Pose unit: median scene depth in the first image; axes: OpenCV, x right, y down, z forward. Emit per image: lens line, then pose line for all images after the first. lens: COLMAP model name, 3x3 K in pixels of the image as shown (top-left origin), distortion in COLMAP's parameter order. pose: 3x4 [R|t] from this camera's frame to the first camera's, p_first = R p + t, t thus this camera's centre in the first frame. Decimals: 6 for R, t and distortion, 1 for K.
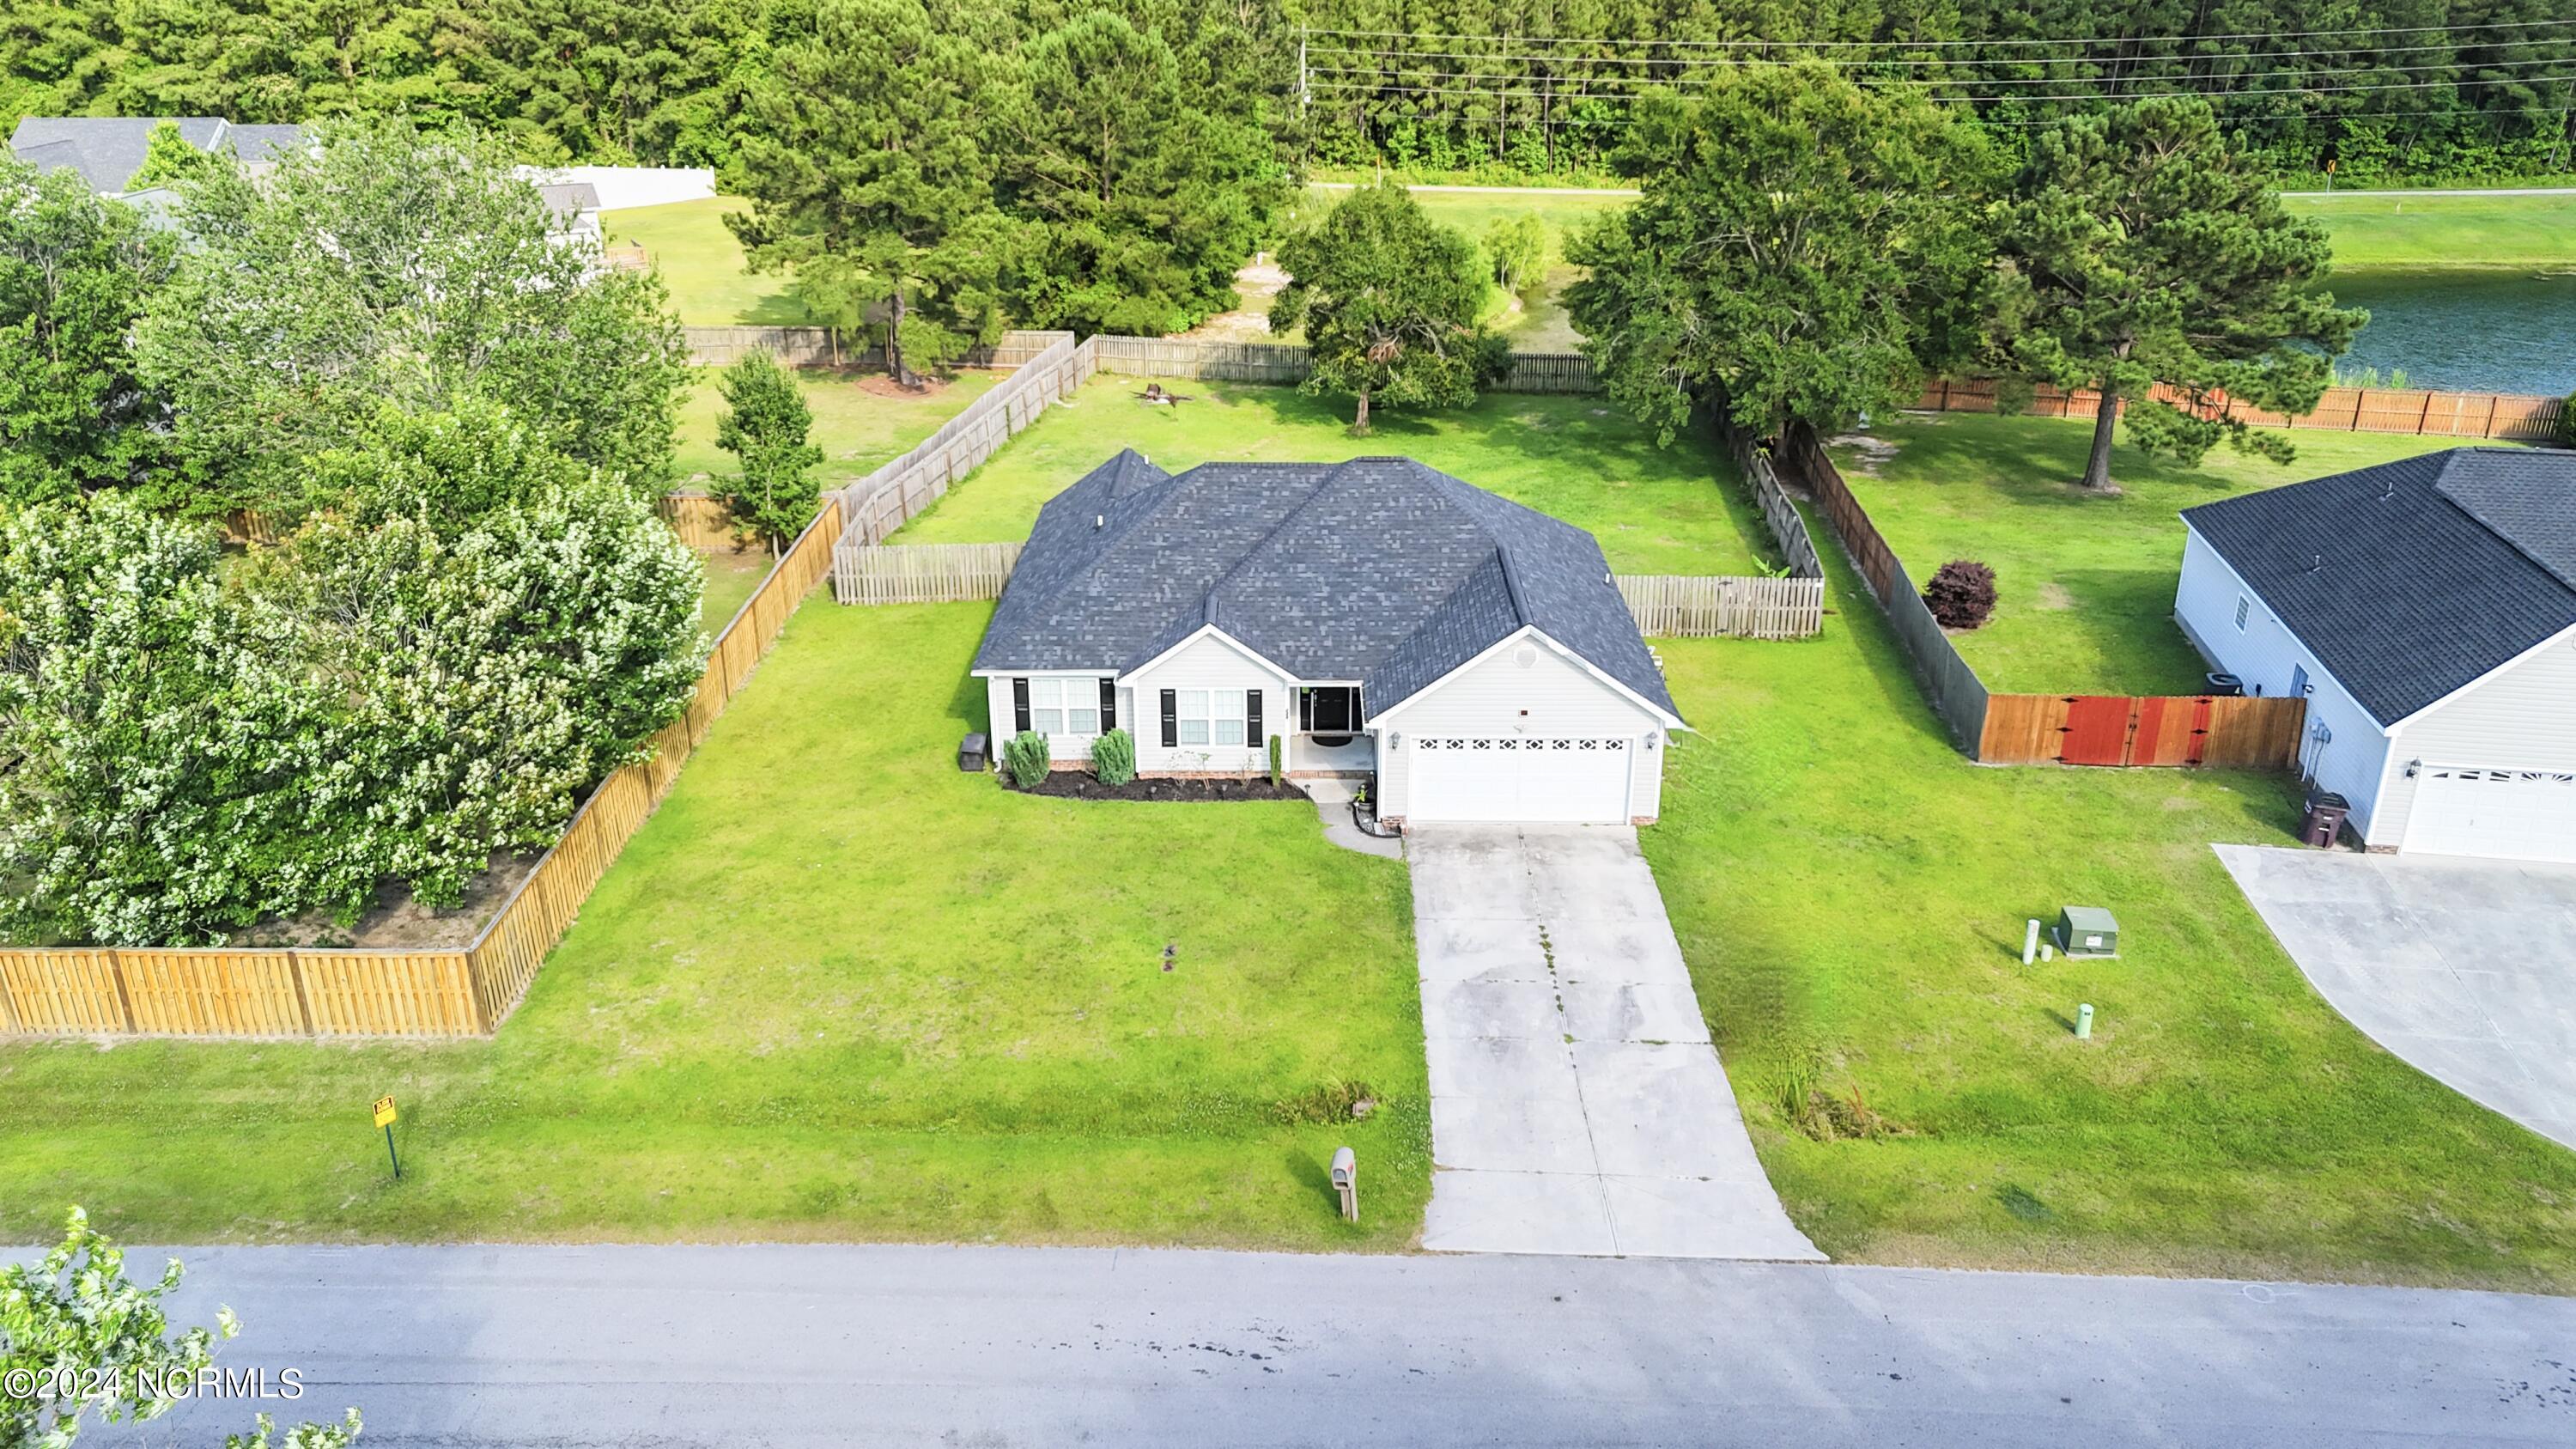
lens RADIAL K [[1903.9, 0, 1295.0], [0, 1903.9, 714.8], [0, 0, 1]] dist [0.058789, -0.048679]
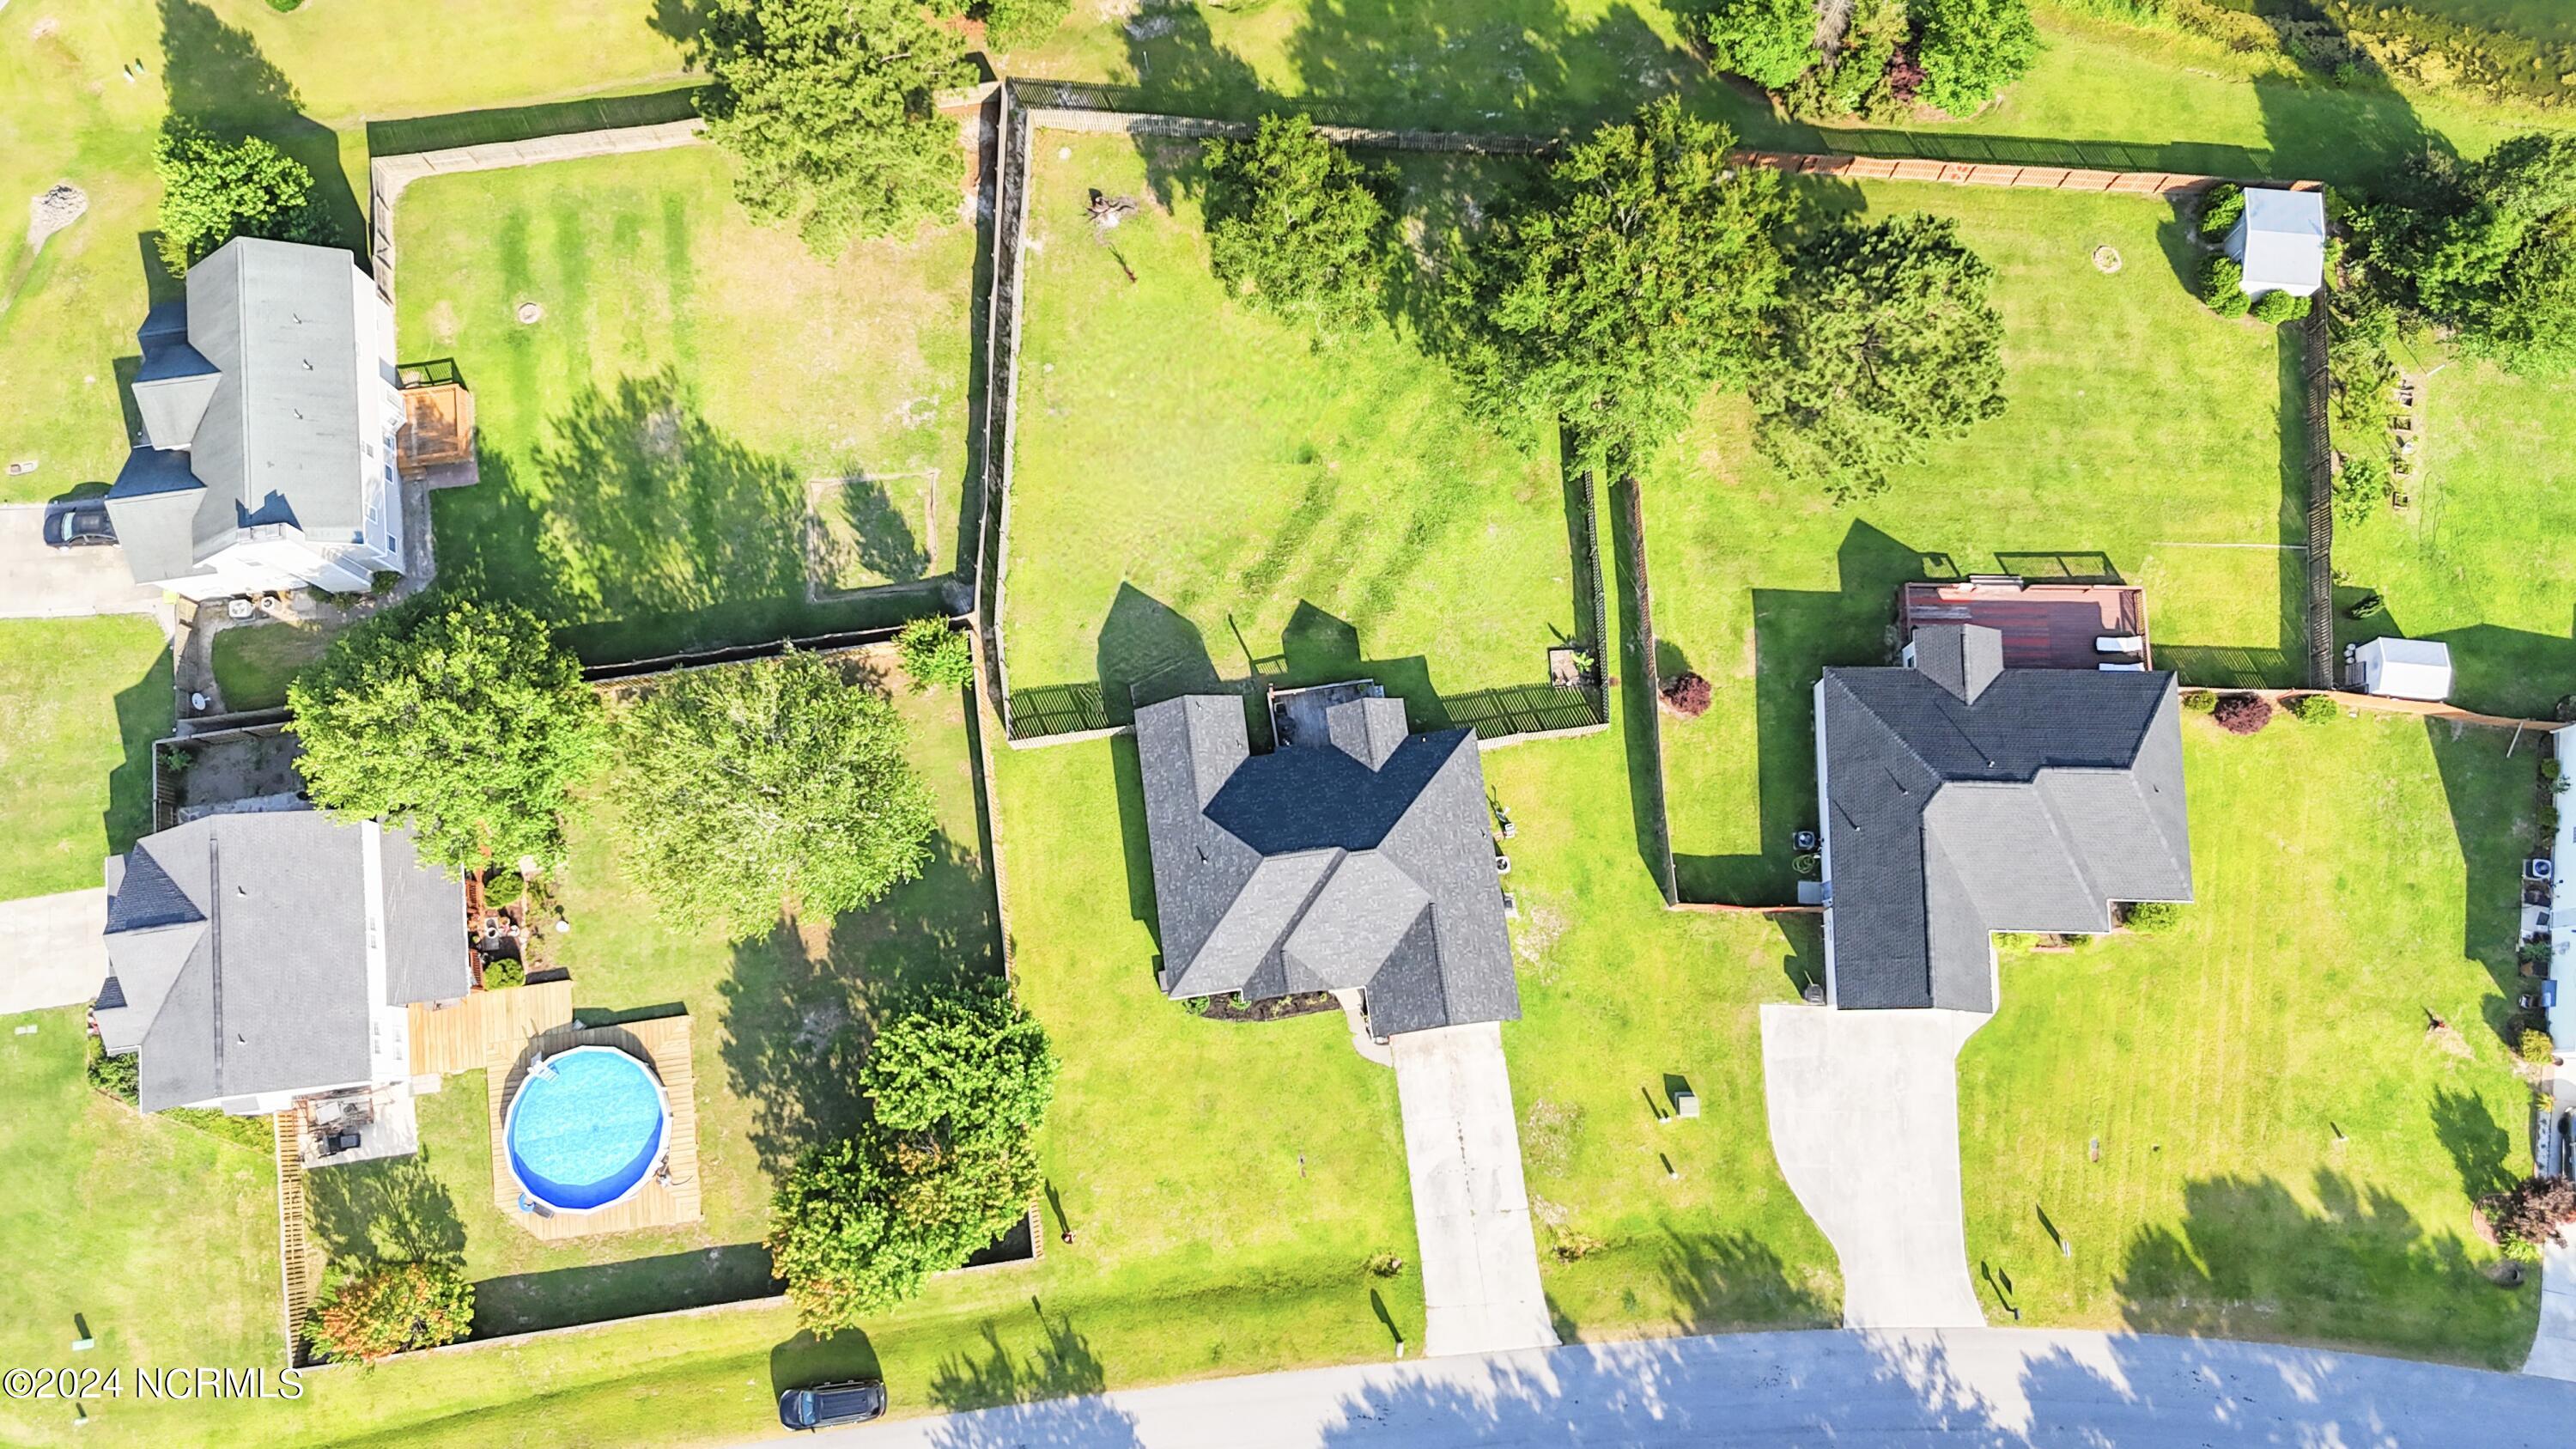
lens RADIAL K [[1903.9, 0, 1322.9], [0, 1903.9, 737.1], [0, 0, 1]] dist [0.058789, -0.048679]
pose [[0.990183, -0.137903, 0.022809, -0.018504], [0.057812, 0.552623, 0.831424, -1.769136], [-0.127260, -0.821943, 0.555171, 0.104524]]
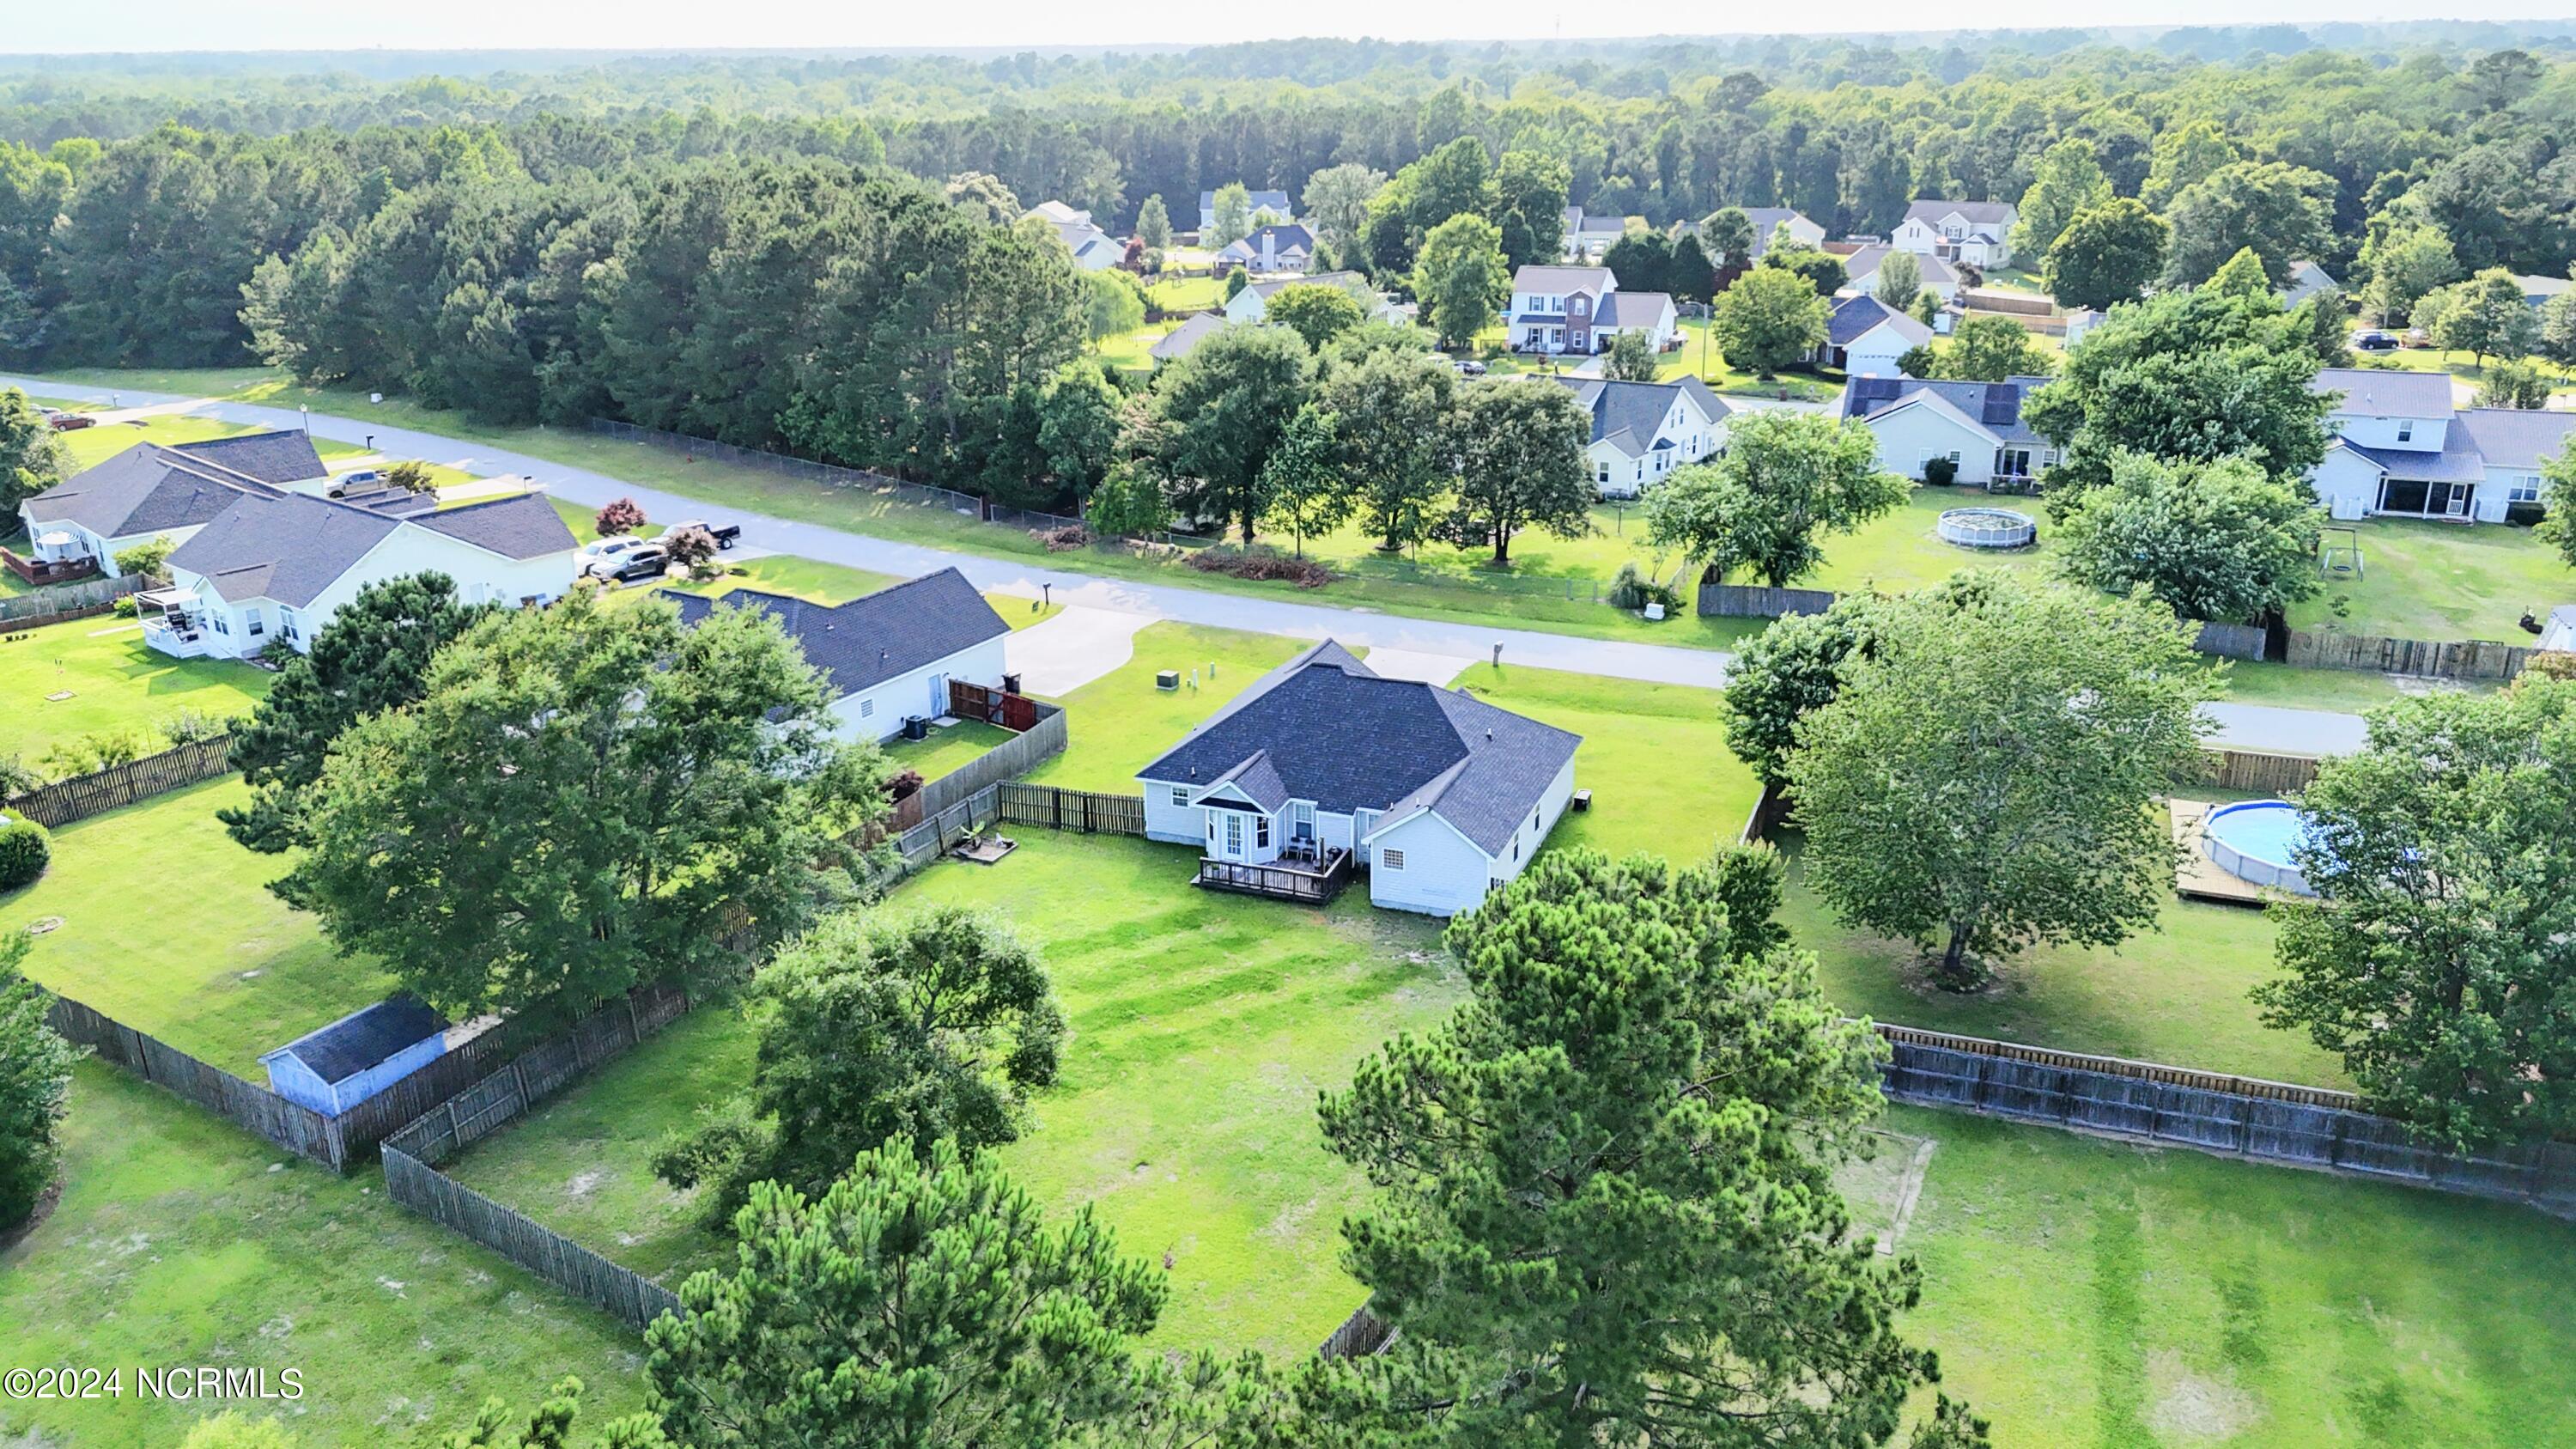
lens RADIAL K [[1903.9, 0, 1297.4], [0, 1903.9, 647.1], [0, 0, 1]] dist [0.058789, -0.048679]
pose [[-0.932183, -0.097902, 0.348497, -0.528752], [0.147614, 0.776239, 0.612913, -1.218118], [-0.330522, 0.622790, -0.709146, 2.278165]]
